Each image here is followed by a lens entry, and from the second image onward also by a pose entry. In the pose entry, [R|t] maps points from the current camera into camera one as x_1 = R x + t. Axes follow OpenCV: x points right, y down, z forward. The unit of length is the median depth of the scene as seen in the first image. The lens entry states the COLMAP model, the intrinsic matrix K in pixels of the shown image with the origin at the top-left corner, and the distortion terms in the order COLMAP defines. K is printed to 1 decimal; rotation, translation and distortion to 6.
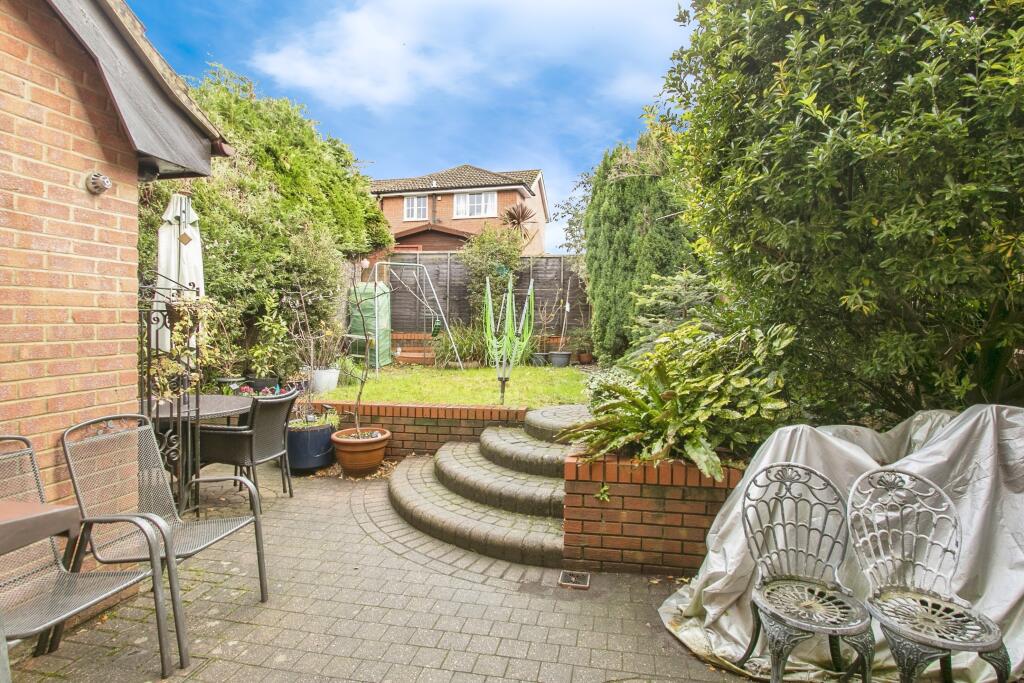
lens RADIAL K [[531.7, 0, 515.6], [0, 531.7, 326.8], [0, 0, 1]] dist [-0.021945, 0.001519]
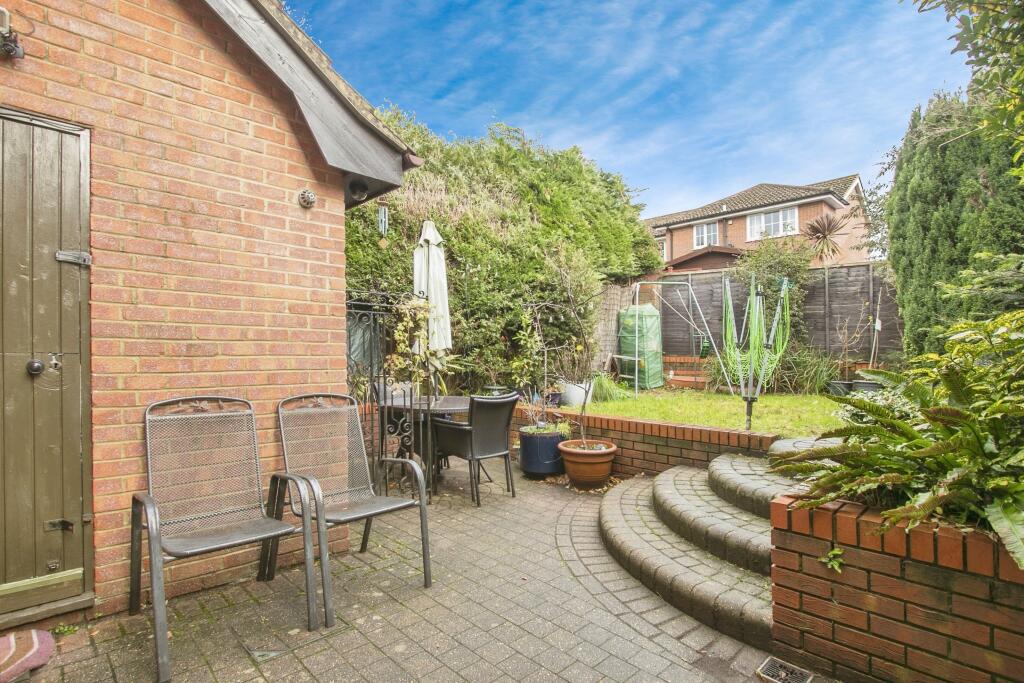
lens RADIAL K [[495.4, 0, 512.3], [0, 495.4, 336.6], [0, 0, 1]] dist [-0.017899, 0.002382]
pose [[0.829048, -0.010565, -0.559078, 0.110407], [-0.015148, 0.999030, -0.041341, 0.040721], [0.558973, 0.042743, 0.828084, 0.154512]]
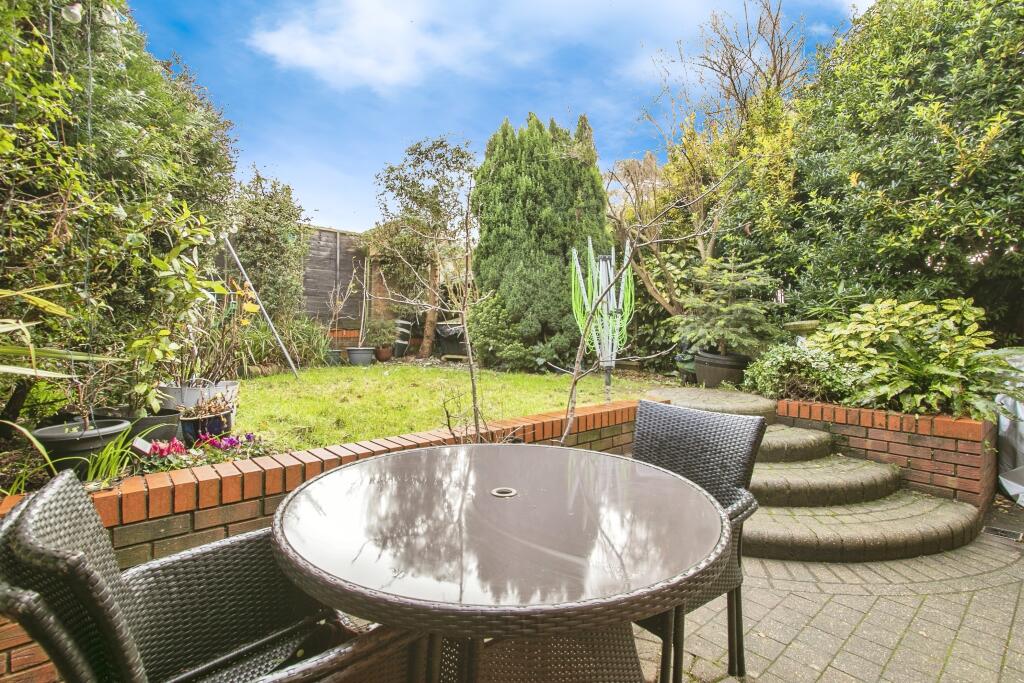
lens RADIAL K [[495.4, 0, 512.3], [0, 495.4, 336.6], [0, 0, 1]] dist [-0.017899, 0.002382]
pose [[0.605558, -0.002829, 0.795796, -0.746351], [0.003629, 0.999993, 0.000794, 0.056650], [-0.795793, 0.002407, 0.605564, 0.729770]]
